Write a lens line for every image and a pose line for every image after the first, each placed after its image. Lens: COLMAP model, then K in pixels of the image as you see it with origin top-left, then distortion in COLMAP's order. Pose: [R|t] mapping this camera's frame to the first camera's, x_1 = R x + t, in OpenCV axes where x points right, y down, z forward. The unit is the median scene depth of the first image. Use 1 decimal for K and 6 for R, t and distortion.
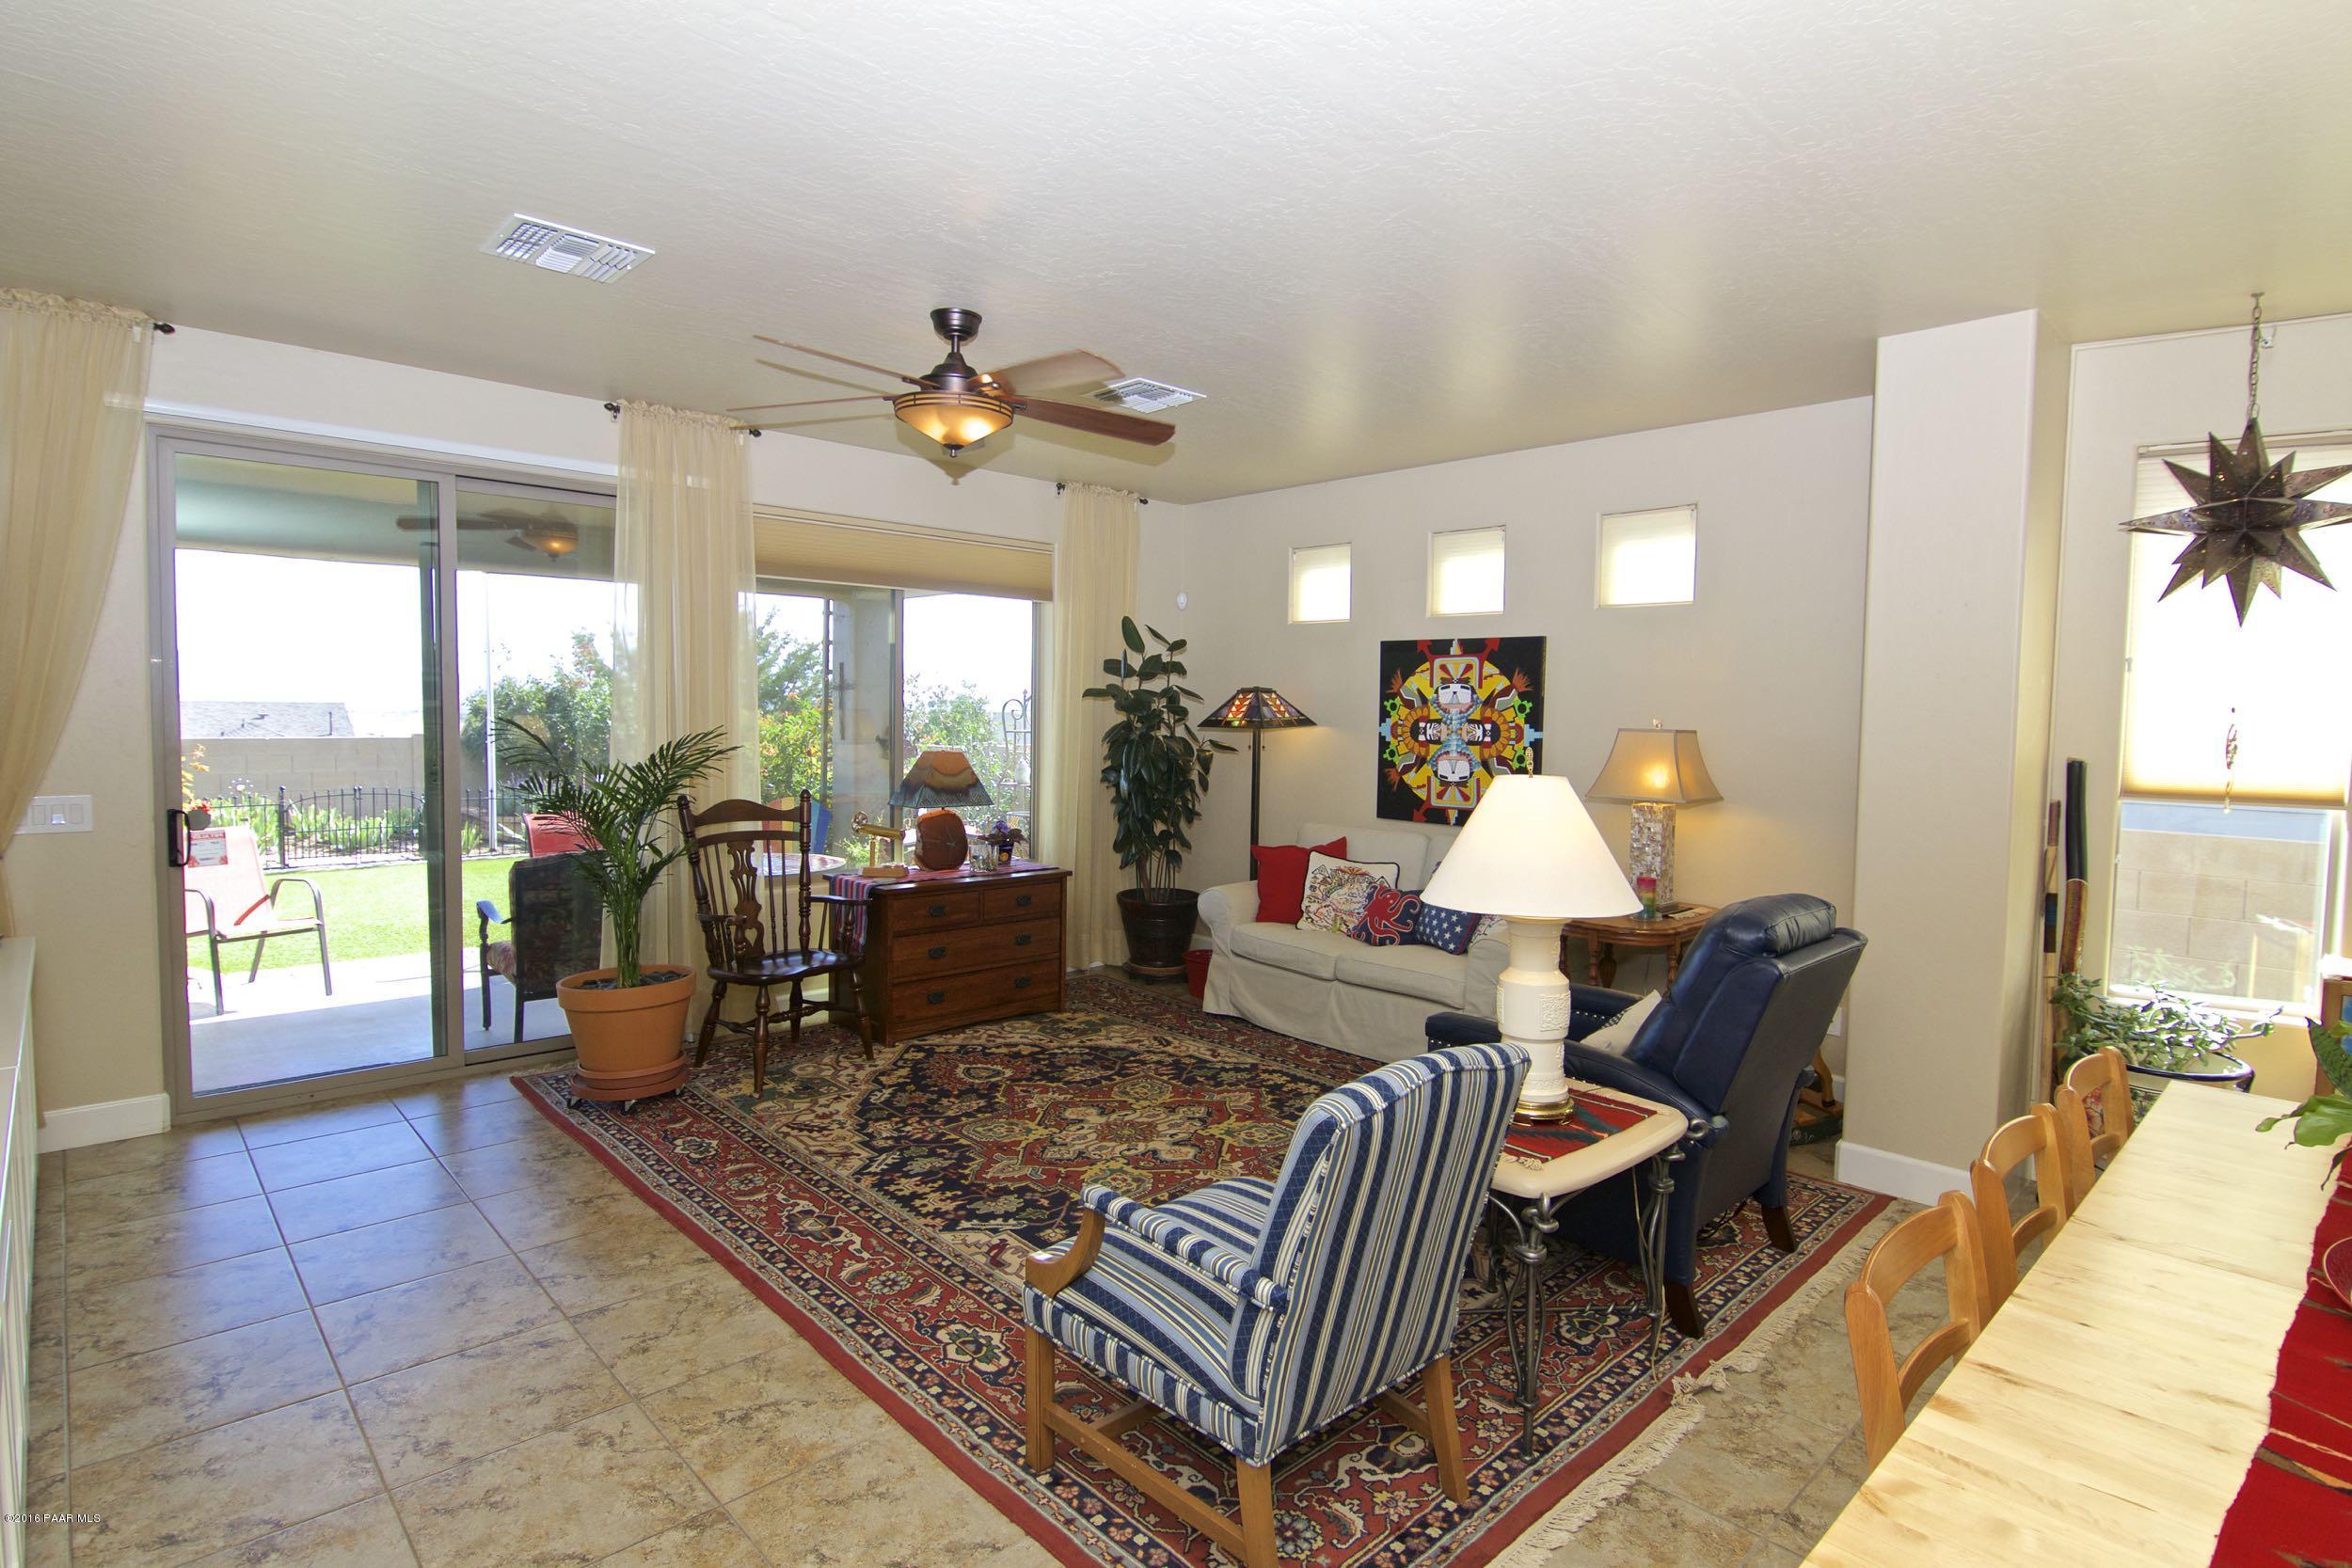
lens RADIAL K [[1184.0, 0, 1181.9], [0, 1184.0, 783.9], [0, 0, 1]] dist [-0.013524, -0.000640]
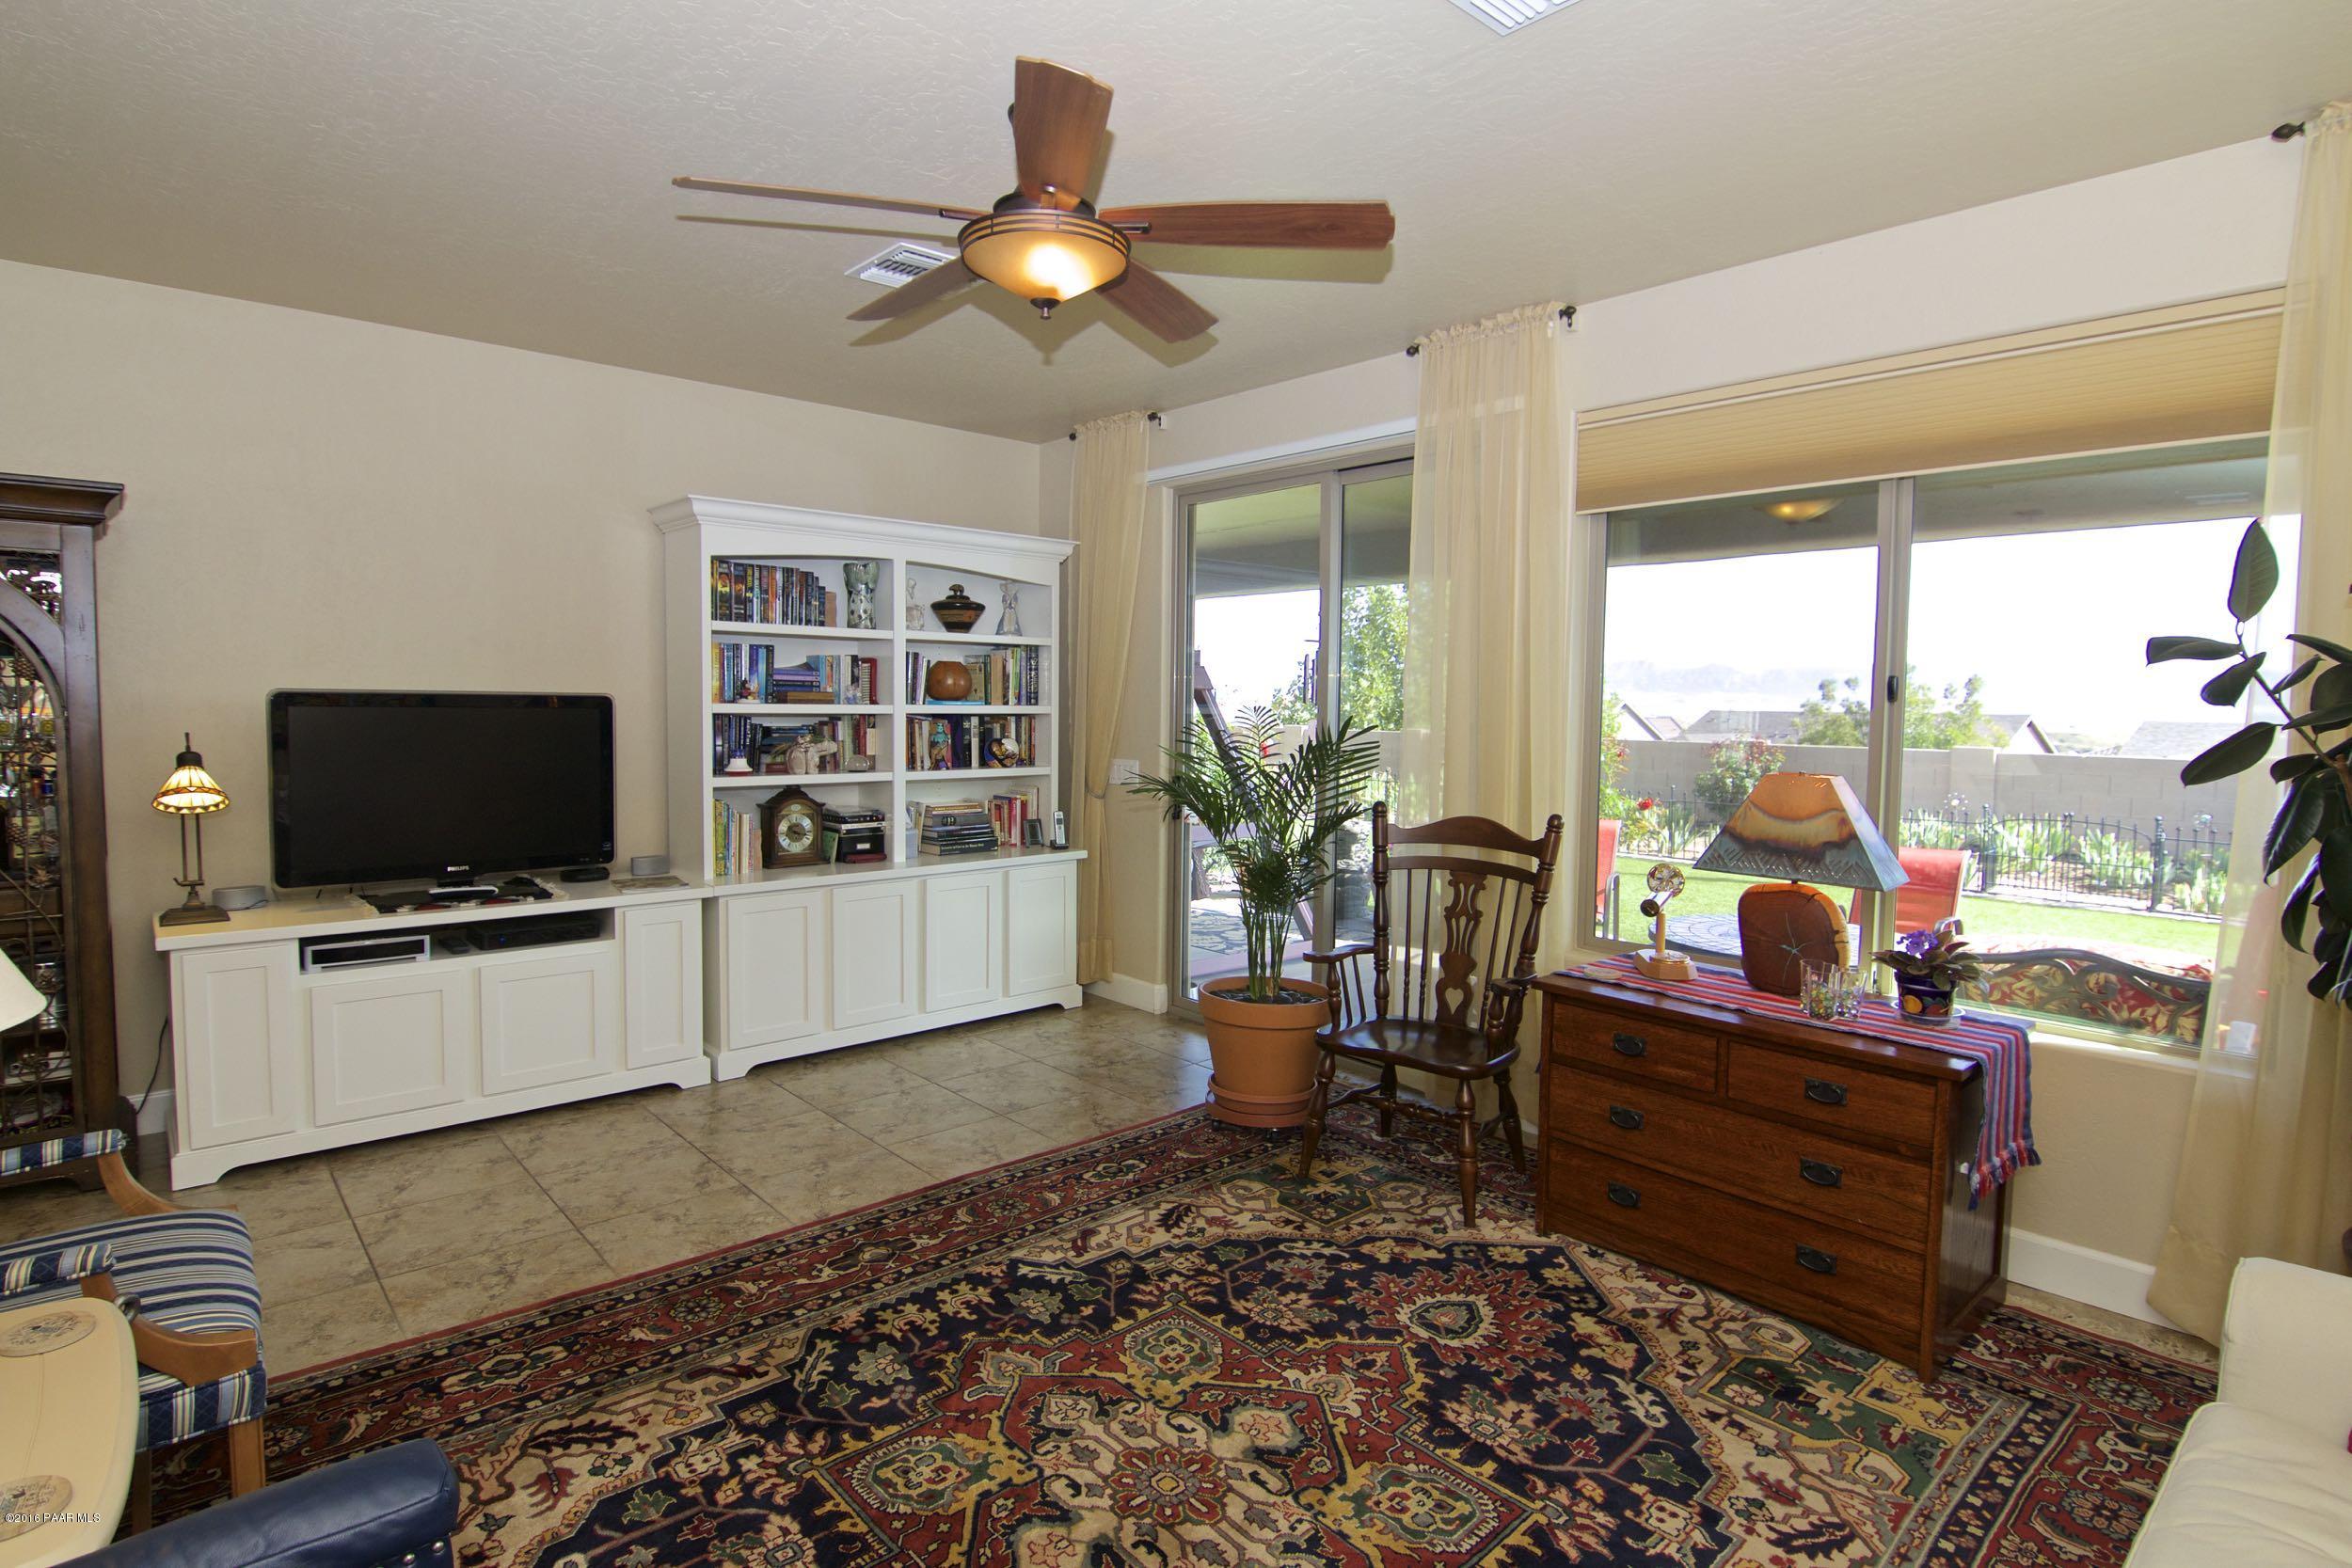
lens RADIAL K [[1184.0, 0, 1185.4], [0, 1184.0, 772.6], [0, 0, 1]] dist [-0.013524, -0.000640]
pose [[-0.023502, 0.044288, -0.998742, 0.461160], [-0.079940, 0.995736, 0.046036, -0.042338], [0.996523, 0.080922, -0.019861, 1.001342]]
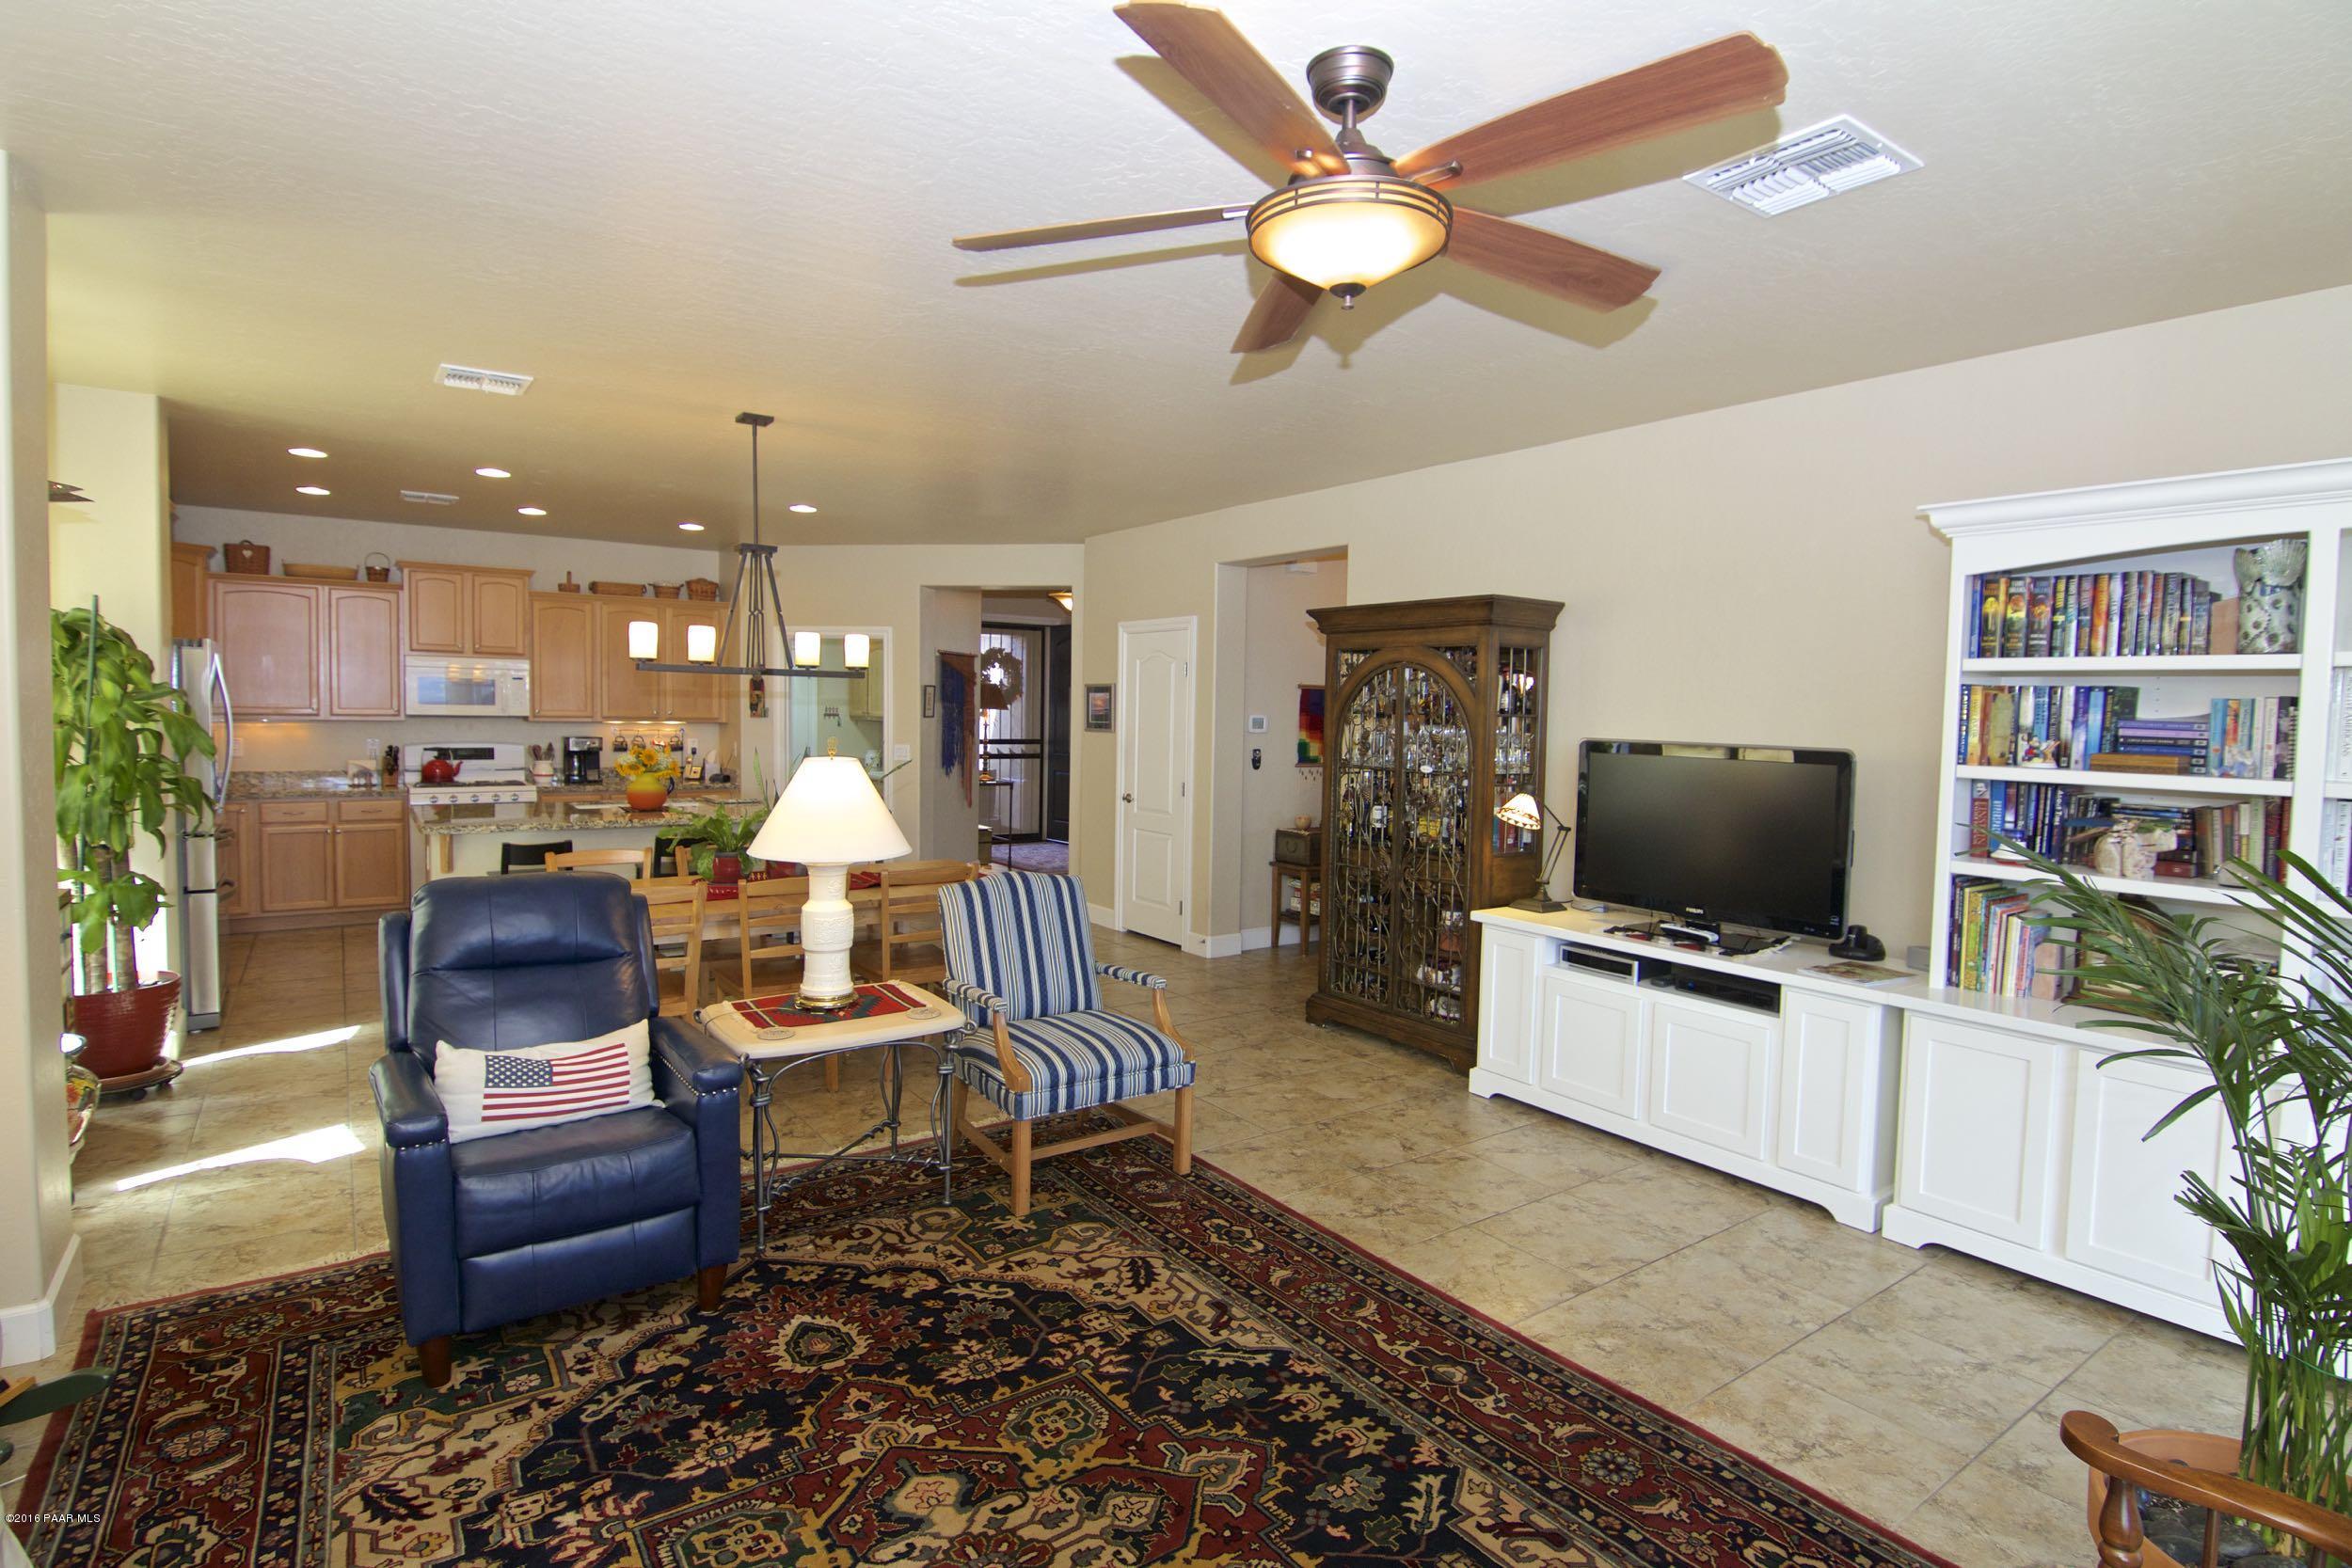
lens RADIAL K [[1184.0, 0, 1178.8], [0, 1184.0, 778.0], [0, 0, 1]] dist [-0.013524, -0.000640]
pose [[-0.989527, -0.042328, 0.138000, -0.181965], [-0.024418, 0.991347, 0.128979, -0.106624], [-0.142265, 0.124259, -0.981998, 1.446803]]
